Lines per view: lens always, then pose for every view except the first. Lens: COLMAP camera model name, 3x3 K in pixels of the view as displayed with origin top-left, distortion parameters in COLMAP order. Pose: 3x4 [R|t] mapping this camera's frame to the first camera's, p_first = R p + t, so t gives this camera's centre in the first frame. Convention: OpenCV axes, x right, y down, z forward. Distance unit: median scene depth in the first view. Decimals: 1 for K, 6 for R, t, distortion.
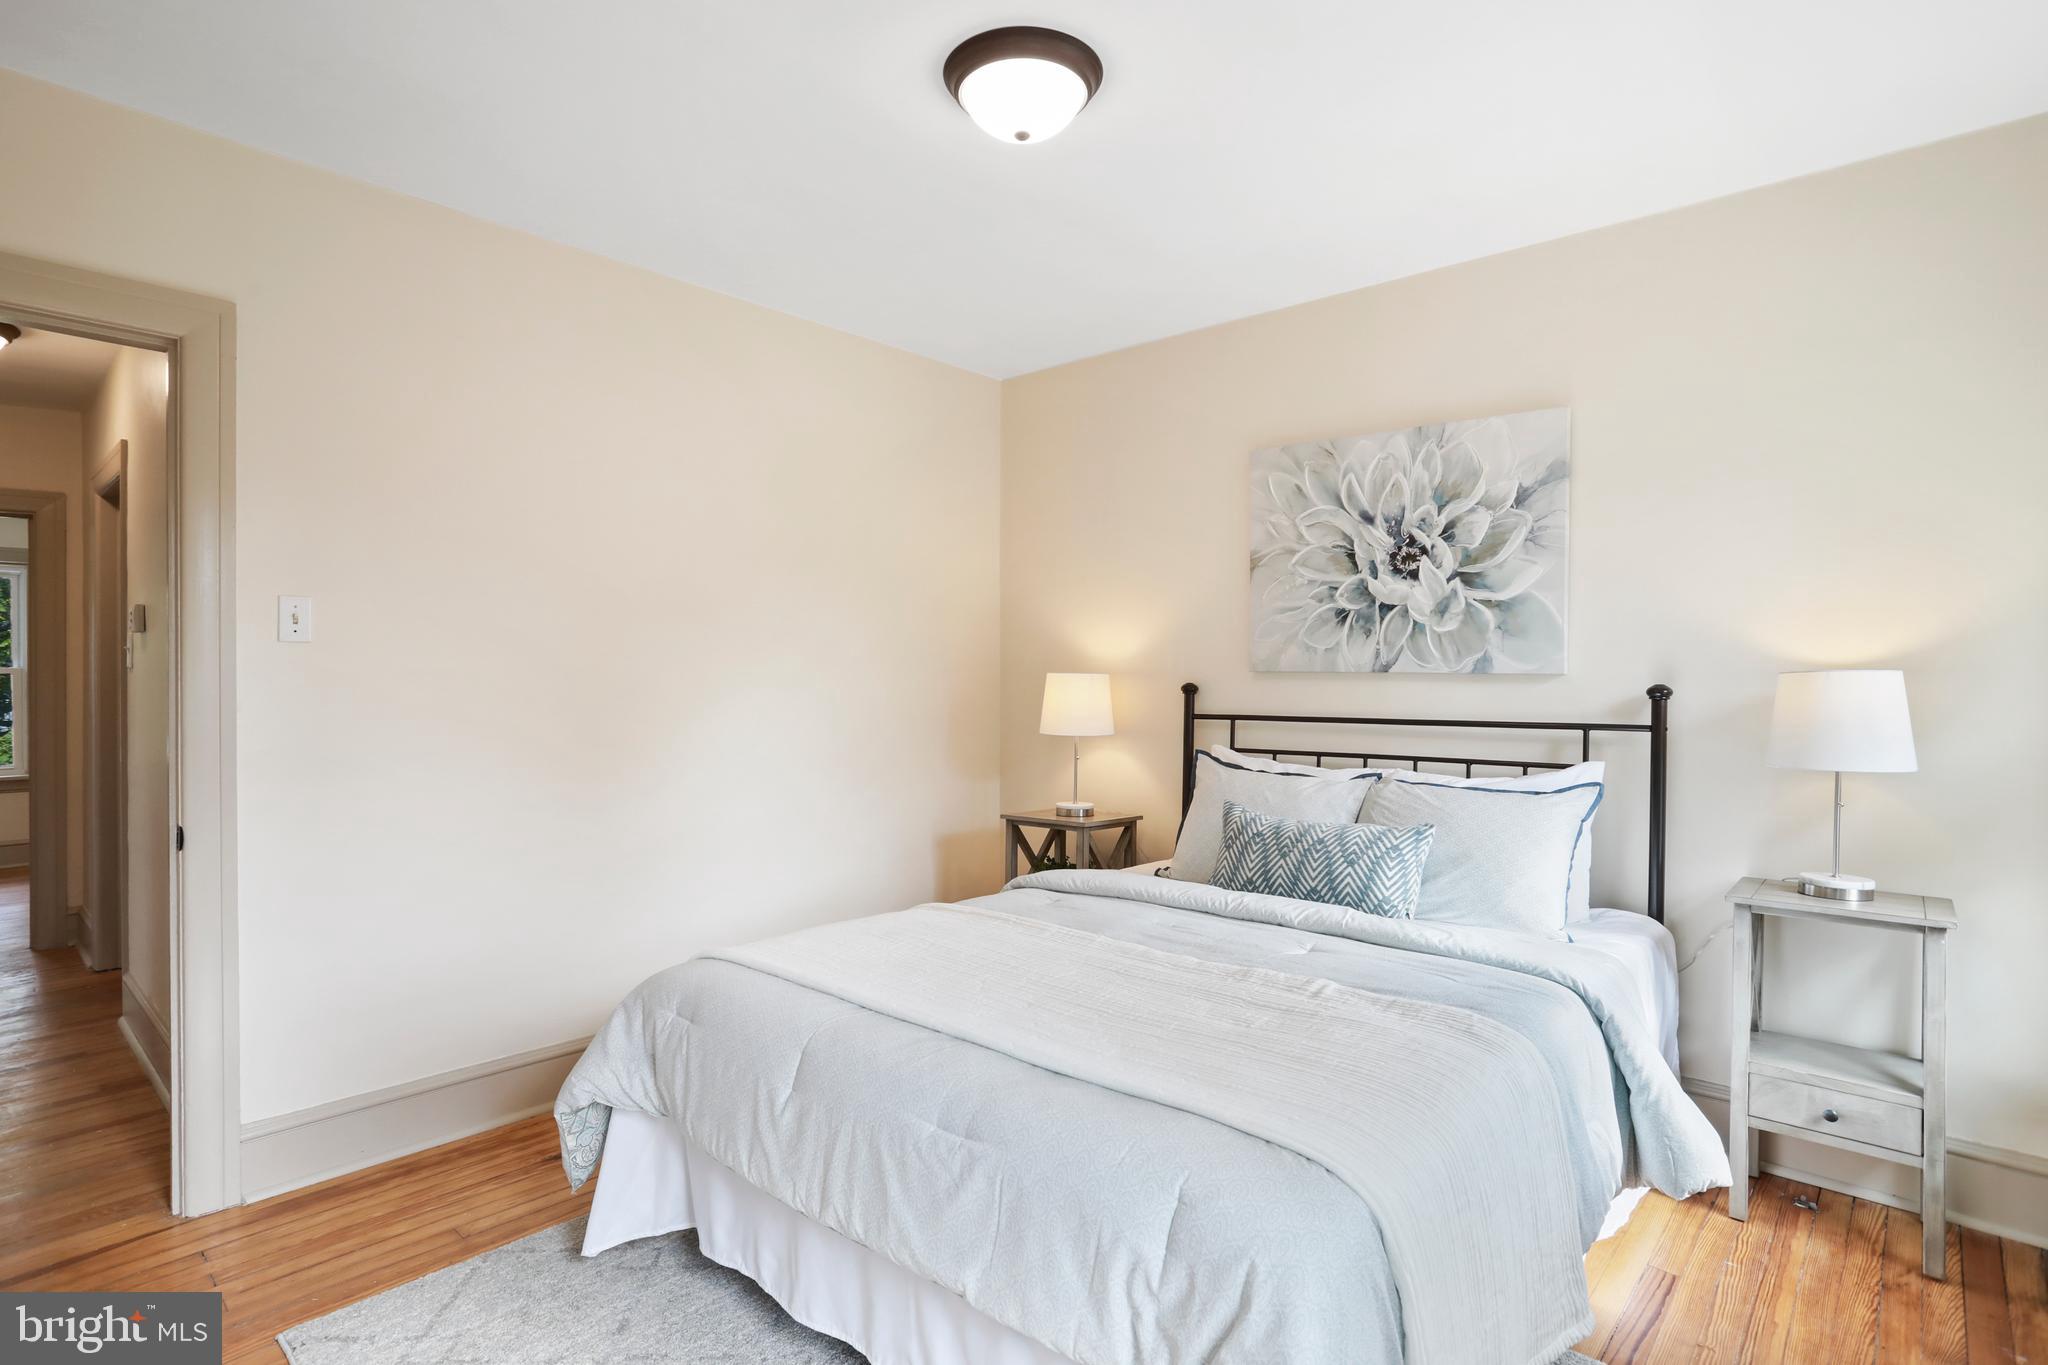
lens RADIAL K [[1031.0, 0, 1022.3], [0, 1031.0, 691.1], [0, 0, 1]] dist [-0.000310, -0.017594]
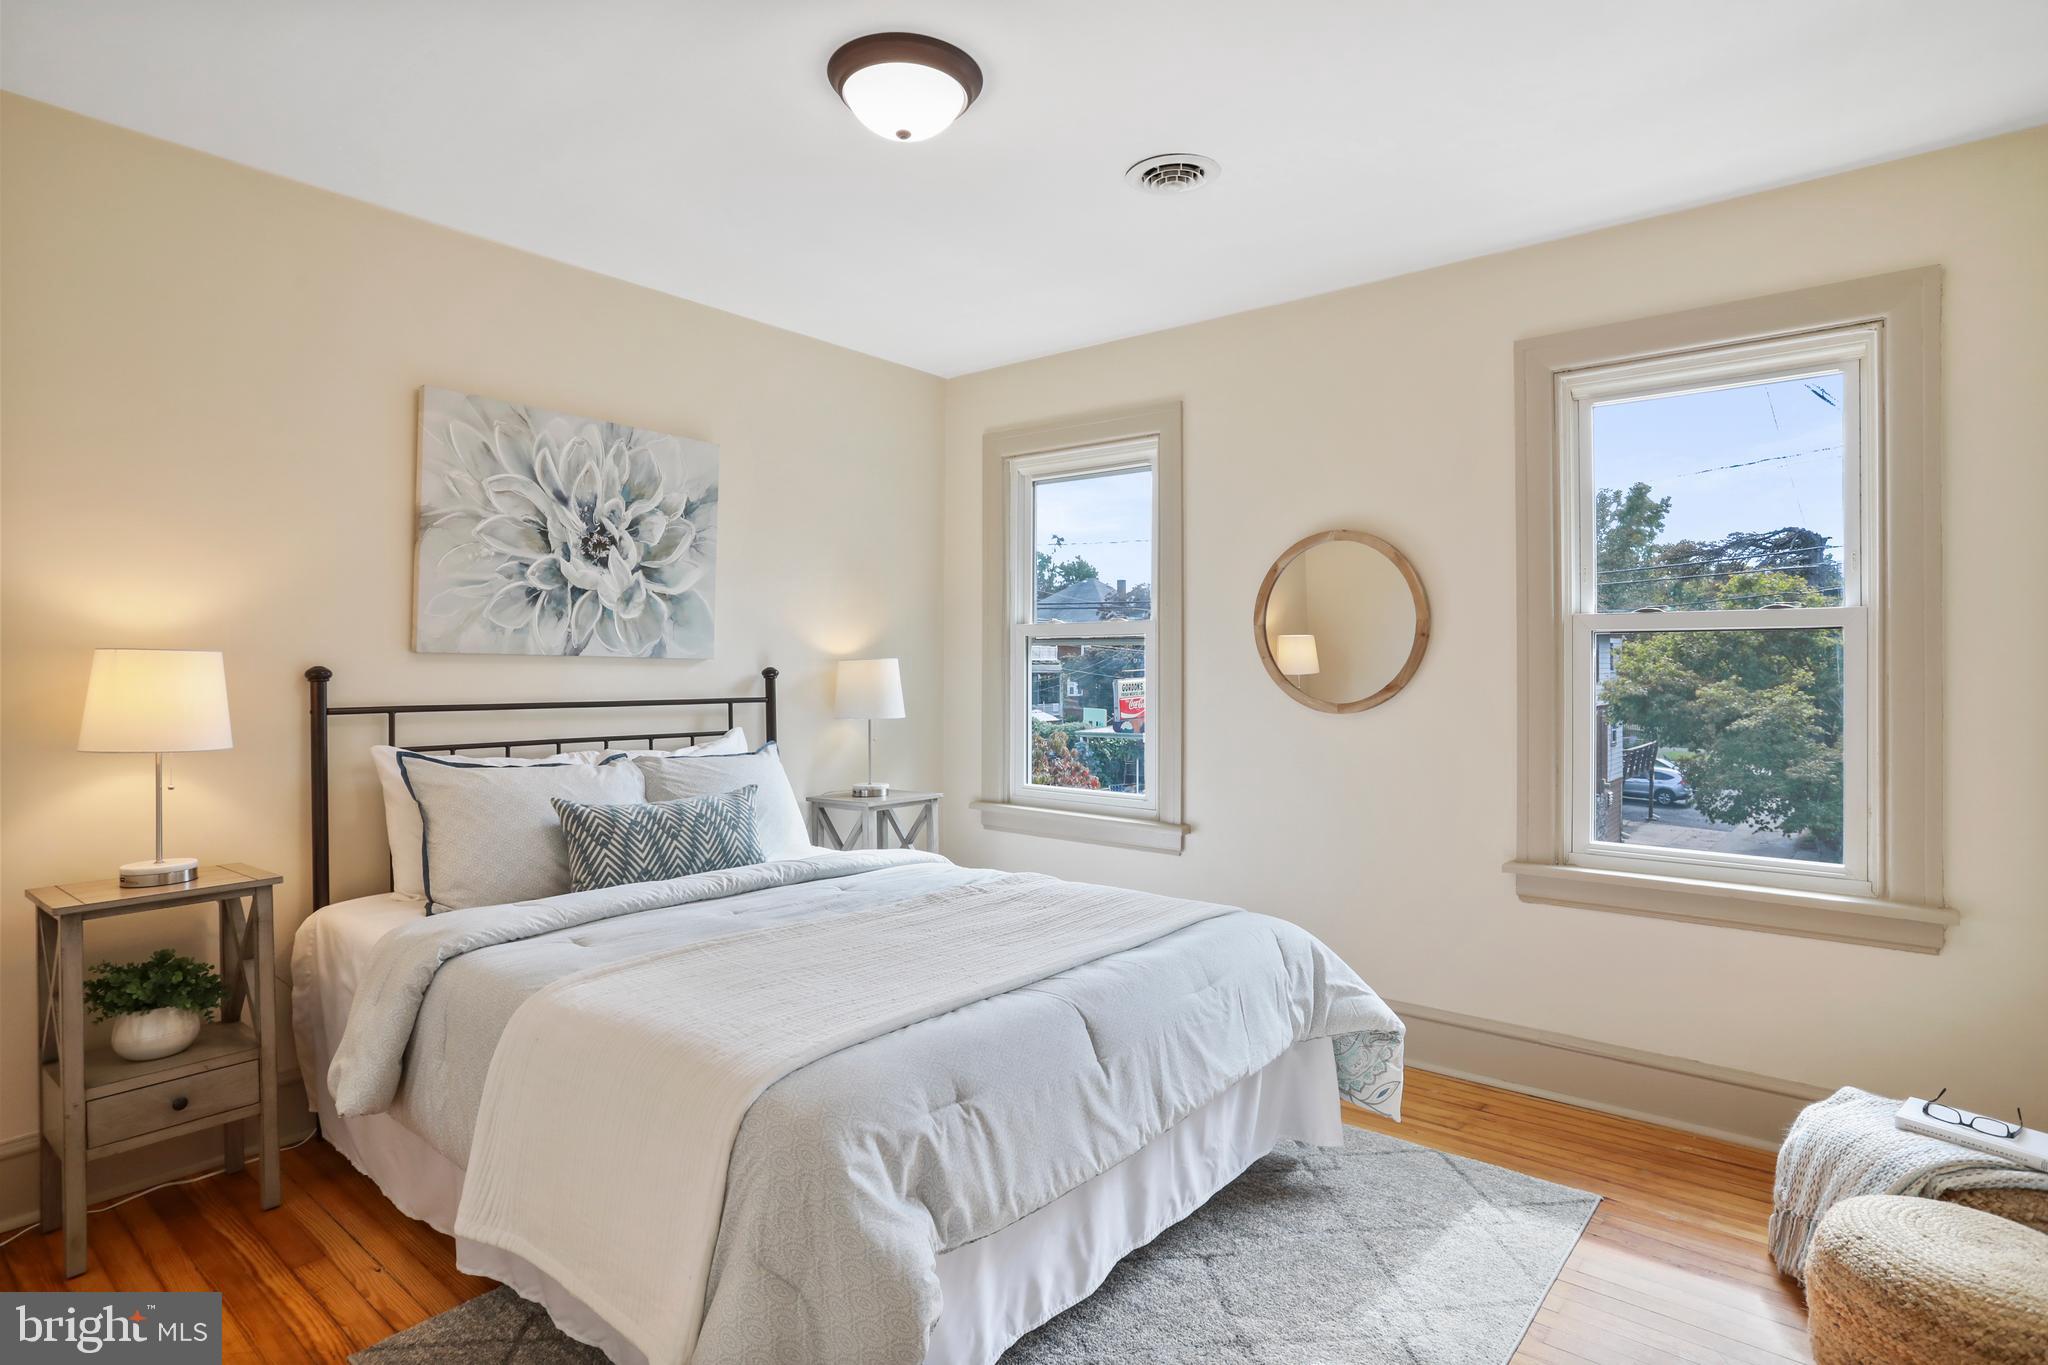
lens RADIAL K [[1074.1, 0, 1024.0], [0, 1074.1, 682.5], [0, 0, 1]] dist [-0.041627, 0.000713]
pose [[-0.030081, -0.016735, 0.999407, -0.712887], [0.008208, 0.999822, 0.016989, -0.006385], [-0.999514, 0.008714, -0.029938, 0.609029]]
